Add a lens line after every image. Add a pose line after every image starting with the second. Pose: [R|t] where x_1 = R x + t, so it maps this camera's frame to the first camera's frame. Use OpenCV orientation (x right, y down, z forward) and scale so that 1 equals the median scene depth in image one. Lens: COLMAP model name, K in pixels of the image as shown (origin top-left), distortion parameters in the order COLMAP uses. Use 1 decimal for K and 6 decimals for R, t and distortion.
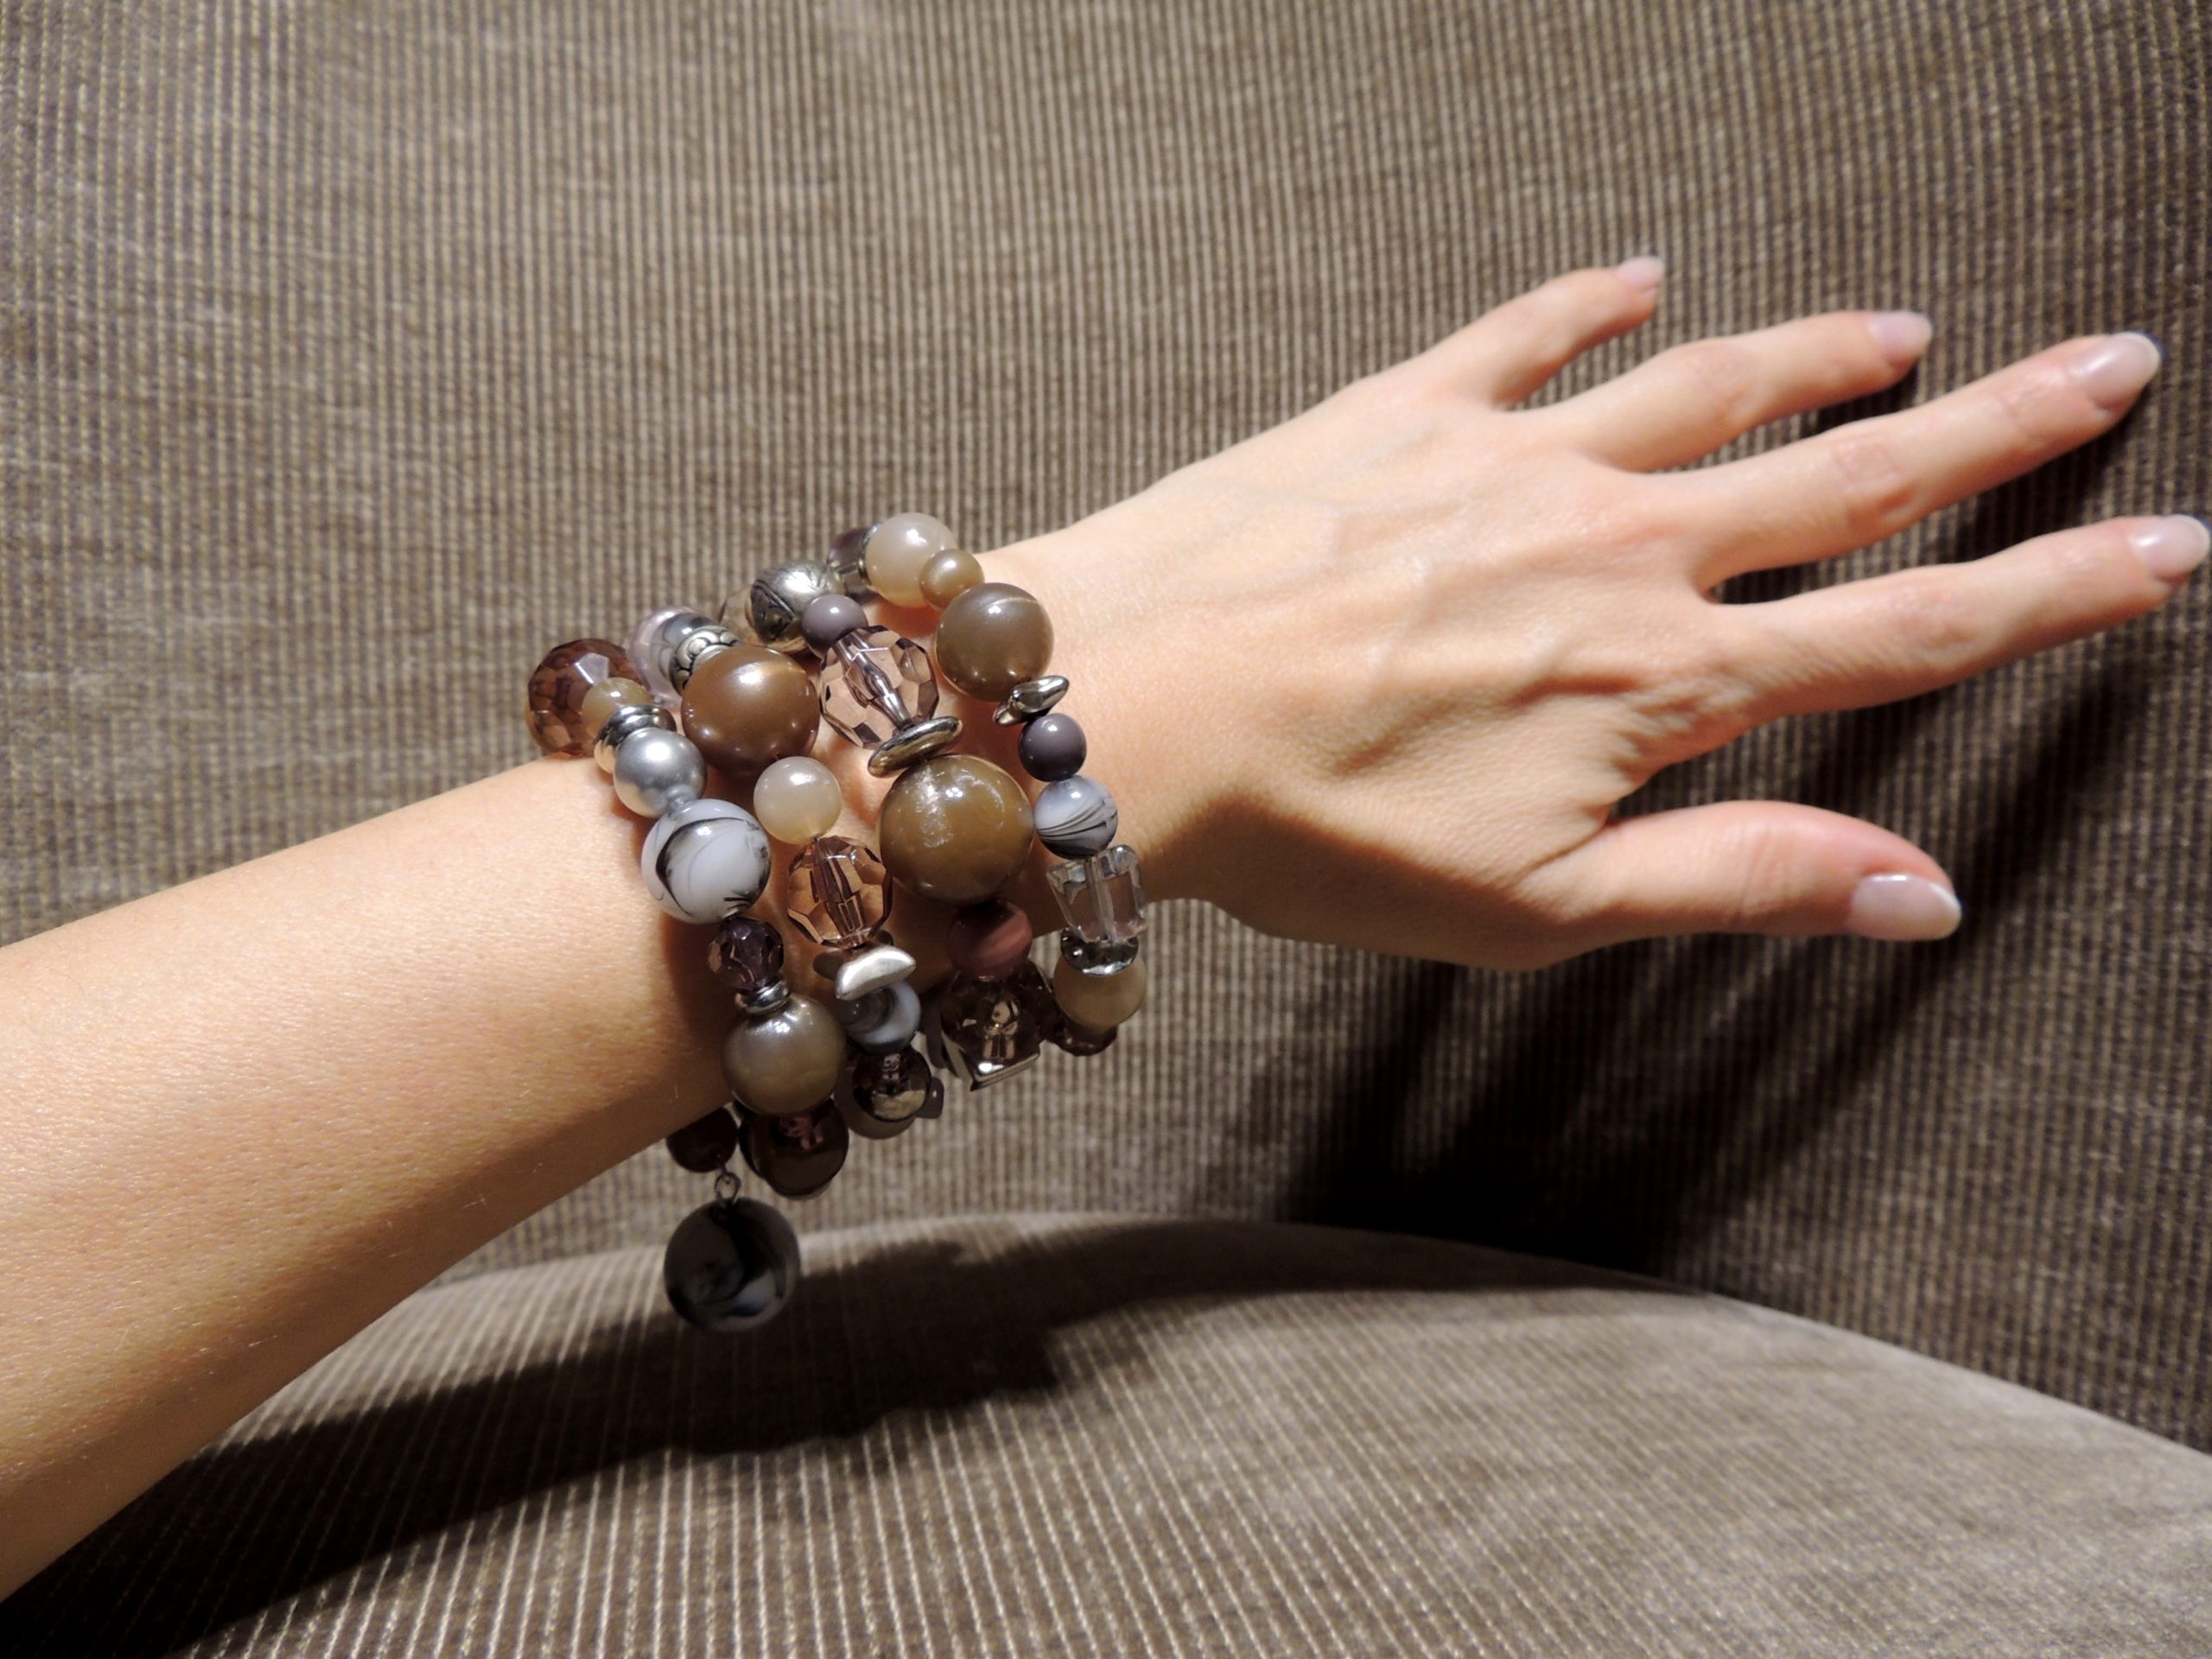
lens RADIAL K [[1619.2, 0, 1097.8], [0, 1619.2, 827.3], [0, 0, 1]] dist [-0.003073, -0.007997]
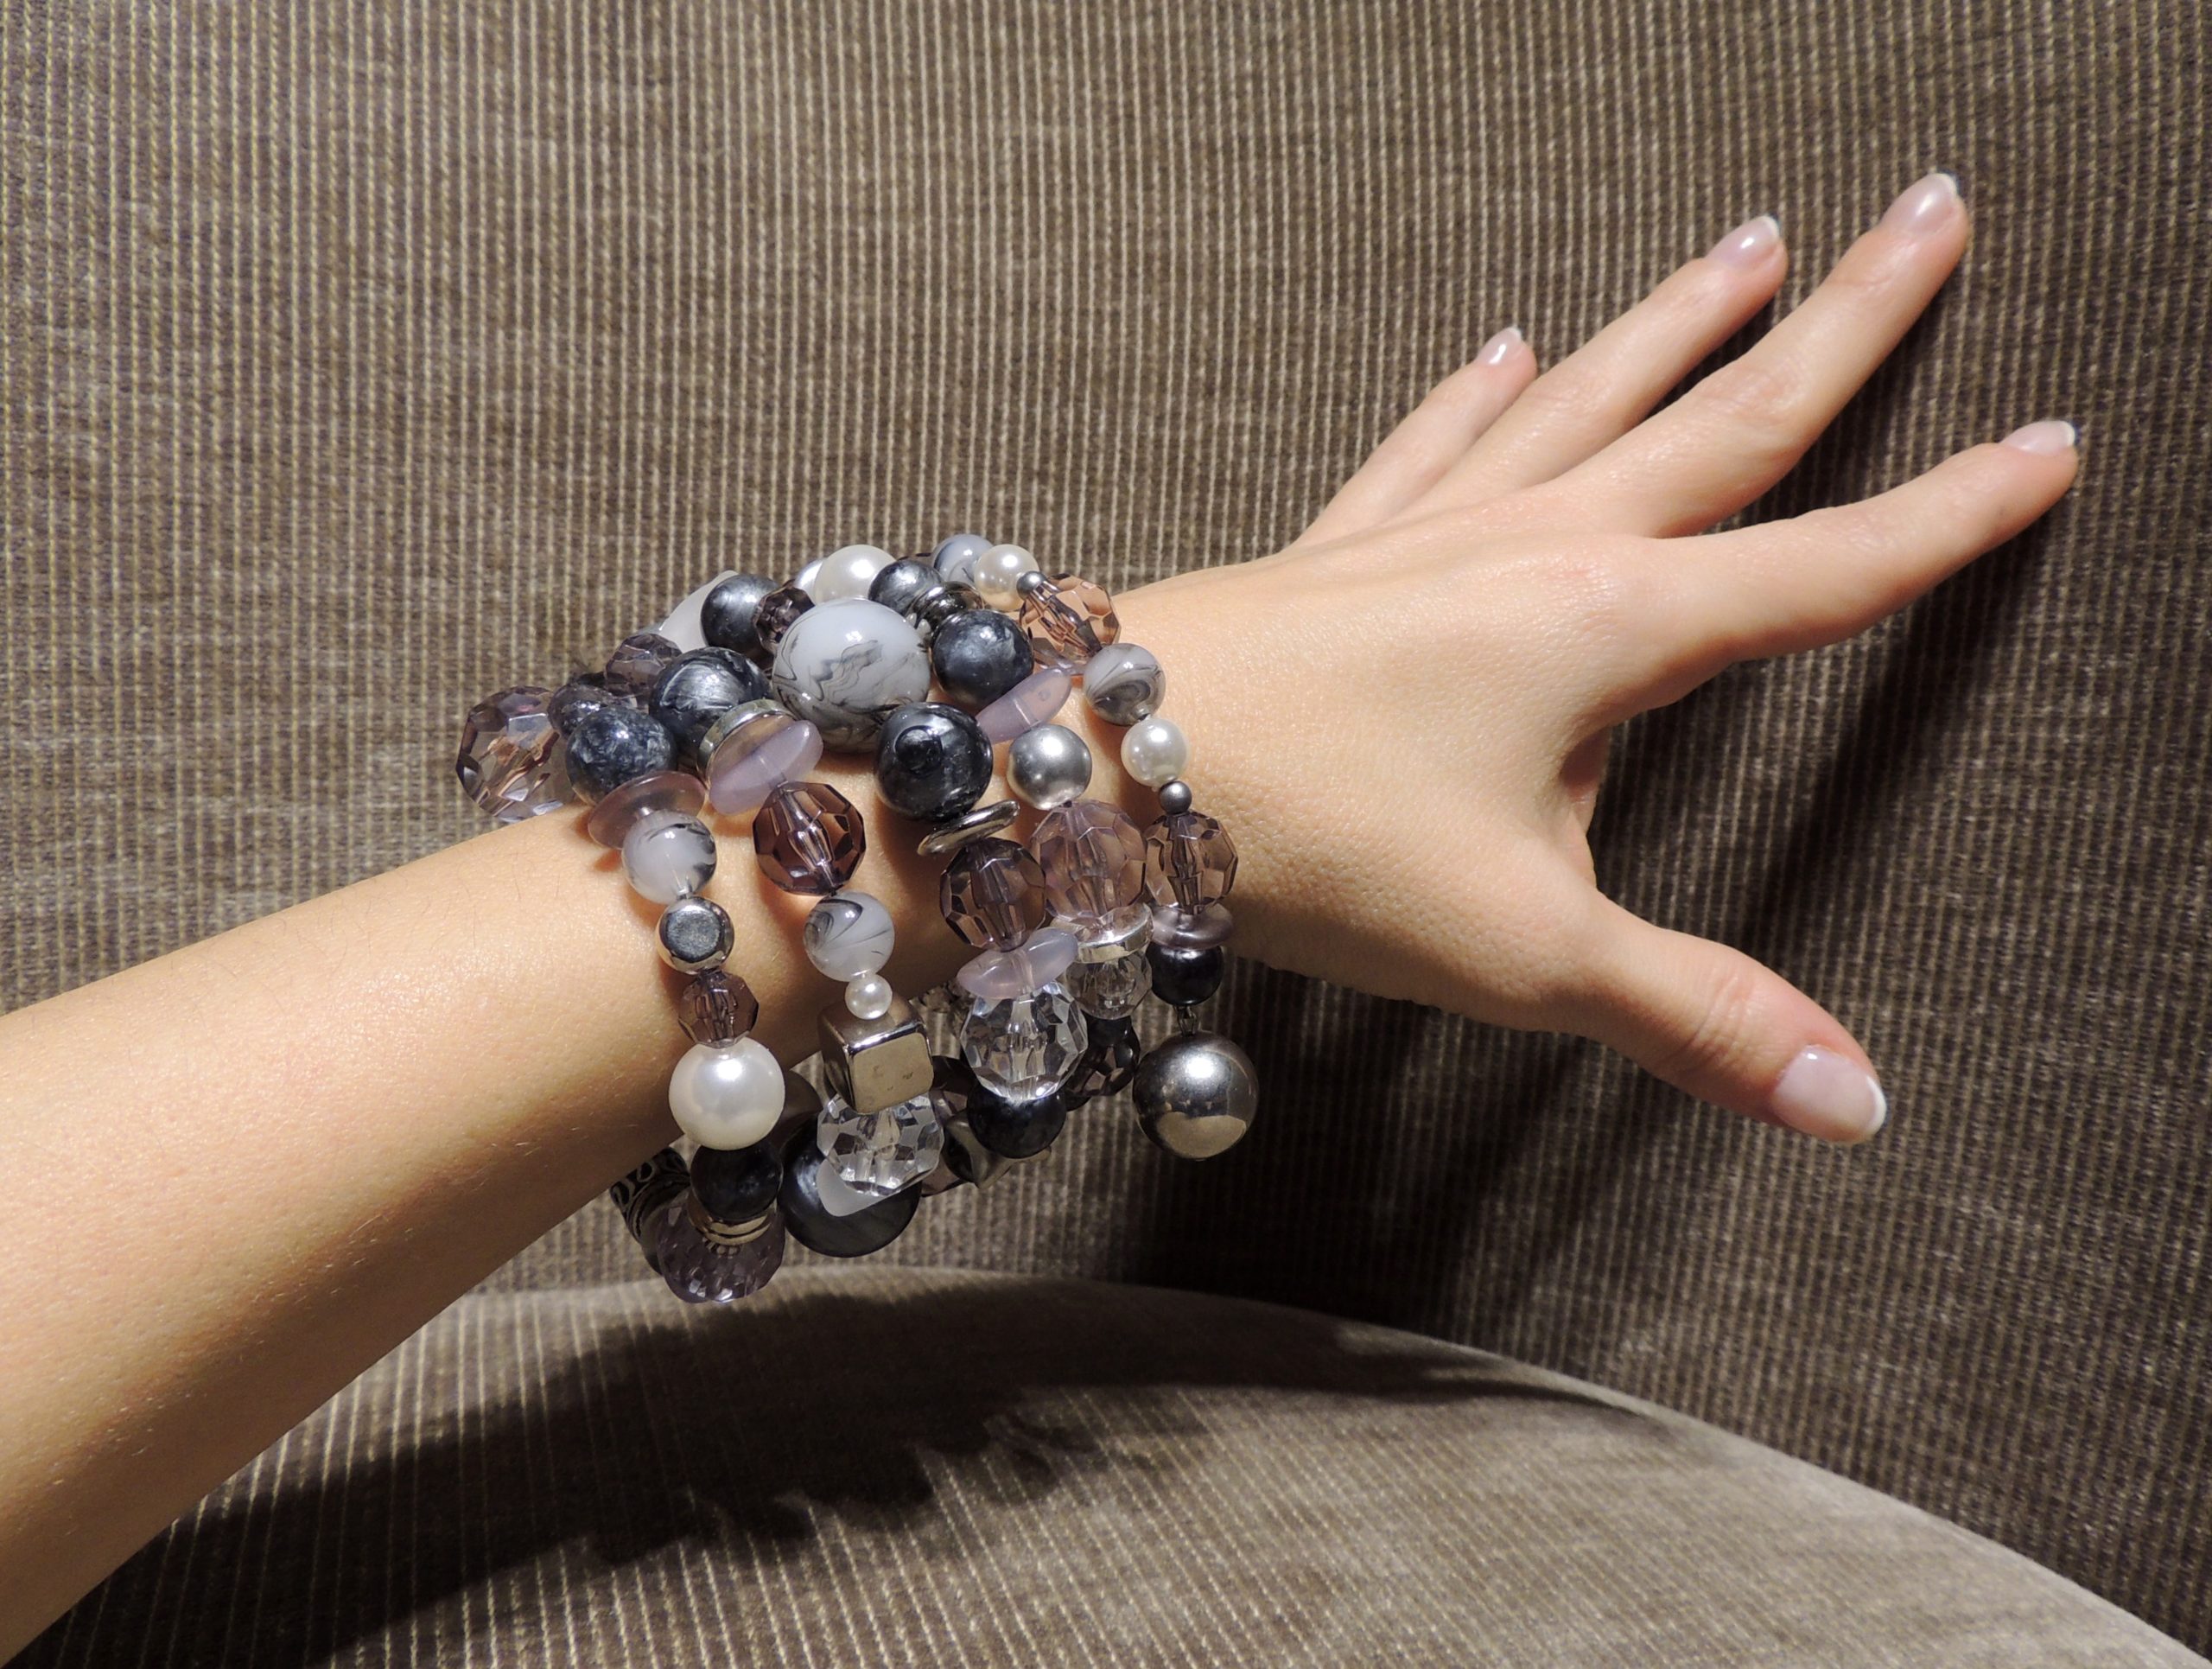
lens RADIAL K [[1980.0, 0, 1136.3], [0, 1980.0, 829.7], [0, 0, 1]] dist [0.003861, -0.011079]
pose [[0.990108, 0.045787, 0.132627, -0.037562], [-0.054911, 0.996309, 0.065973, -0.091216], [-0.129117, -0.072604, 0.988968, -0.101262]]
